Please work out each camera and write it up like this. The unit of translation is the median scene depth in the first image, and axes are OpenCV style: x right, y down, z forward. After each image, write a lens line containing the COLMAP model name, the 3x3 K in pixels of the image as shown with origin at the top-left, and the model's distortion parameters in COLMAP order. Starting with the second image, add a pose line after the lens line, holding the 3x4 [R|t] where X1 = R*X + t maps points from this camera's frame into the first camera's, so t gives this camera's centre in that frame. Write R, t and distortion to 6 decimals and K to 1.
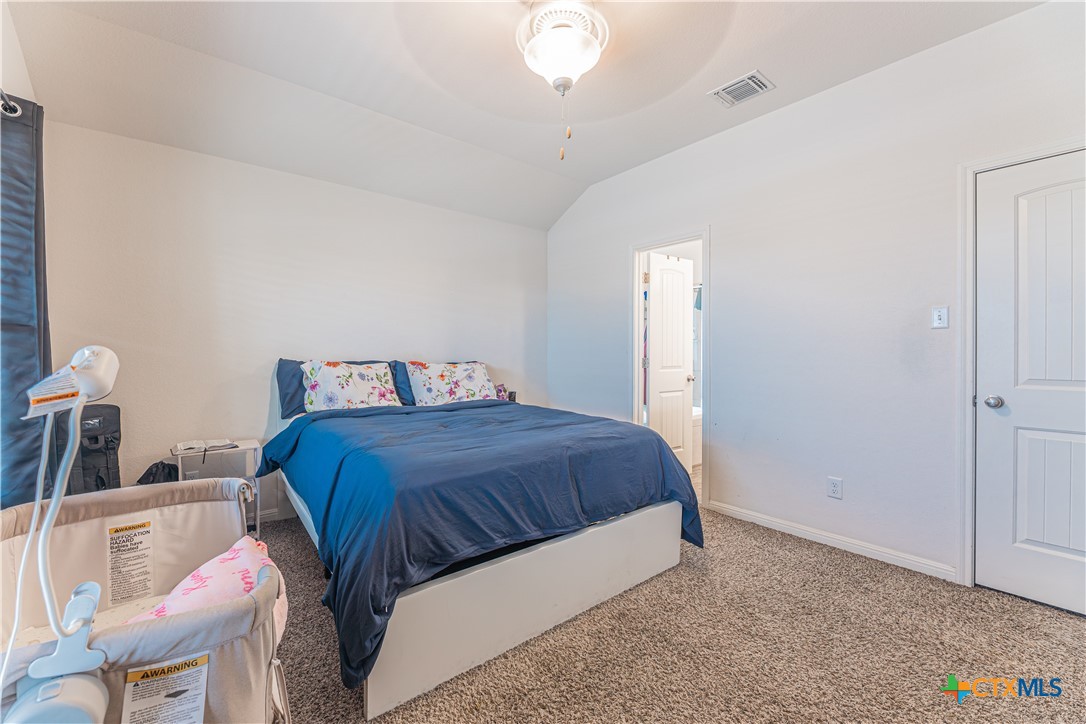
lens RADIAL K [[441.4, 0, 537.7], [0, 441.4, 354.3], [0, 0, 1]] dist [-0.001585, -0.002715]
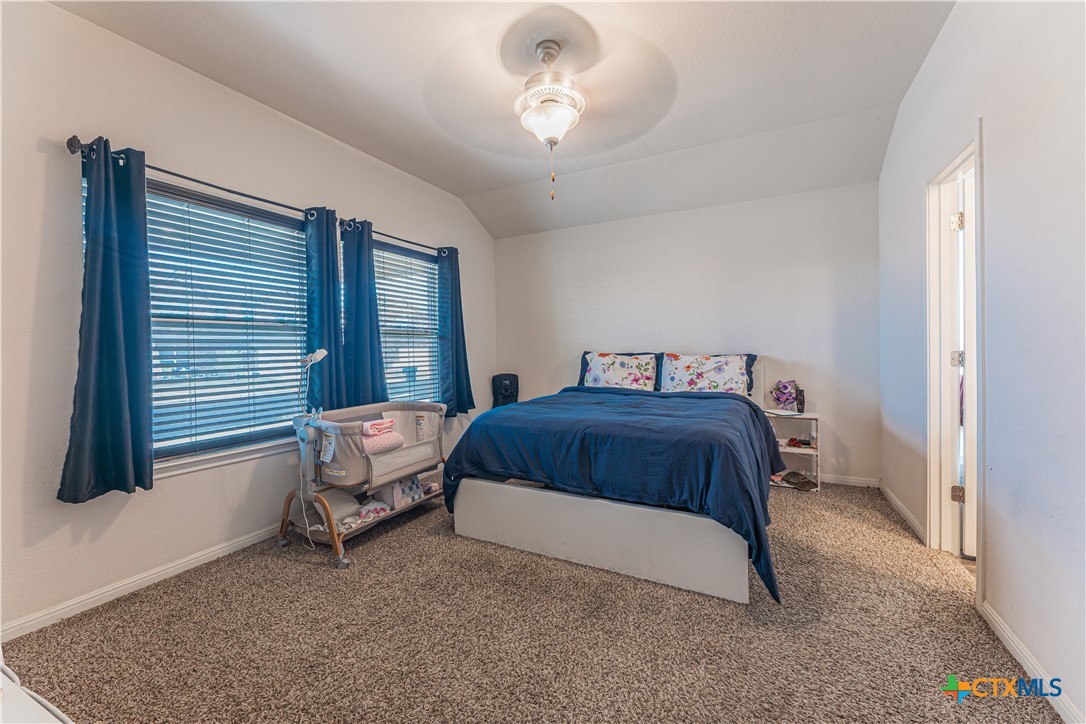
lens RADIAL K [[441.4, 0, 536.8], [0, 441.4, 352.3], [0, 0, 1]] dist [-0.001585, -0.002715]
pose [[0.385316, 0.006064, -0.922765, 0.680890], [0.012040, 0.999860, 0.011598, -0.004893], [0.922706, -0.015579, 0.385189, 0.245872]]
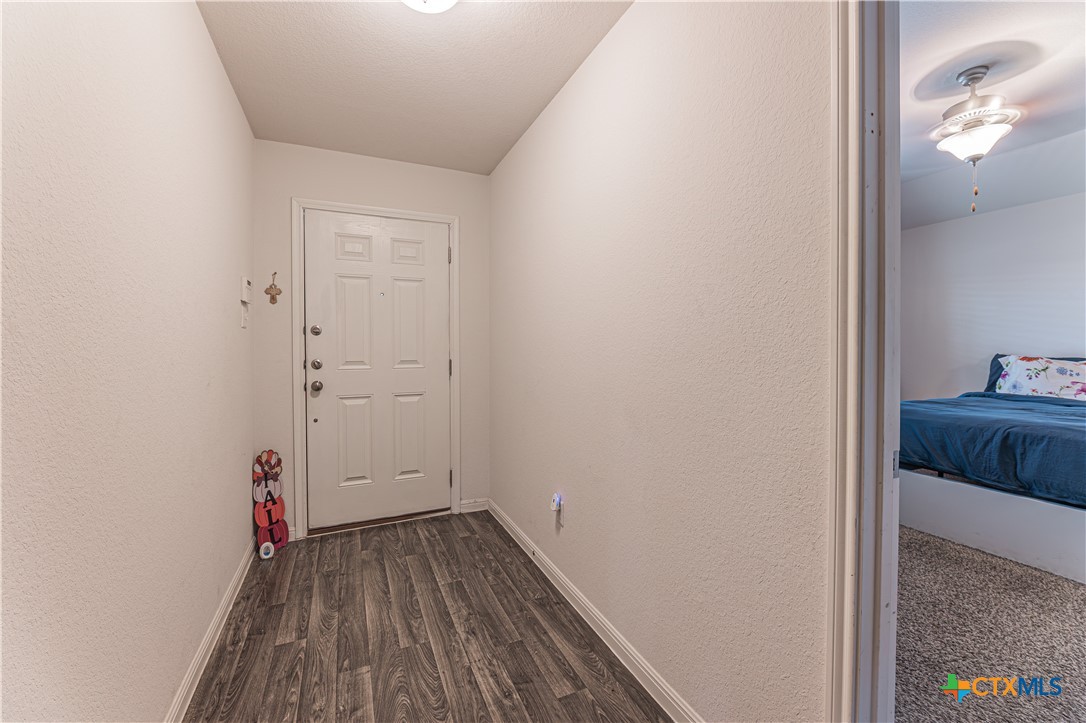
lens RADIAL K [[441.4, 0, 529.0], [0, 441.4, 350.3], [0, 0, 1]] dist [-0.001585, -0.002715]
pose [[-0.283452, 0.008878, -0.958945, 0.988834], [-0.009284, 0.999885, 0.012002, -0.002859], [0.958941, 0.012305, -0.283337, 0.023202]]
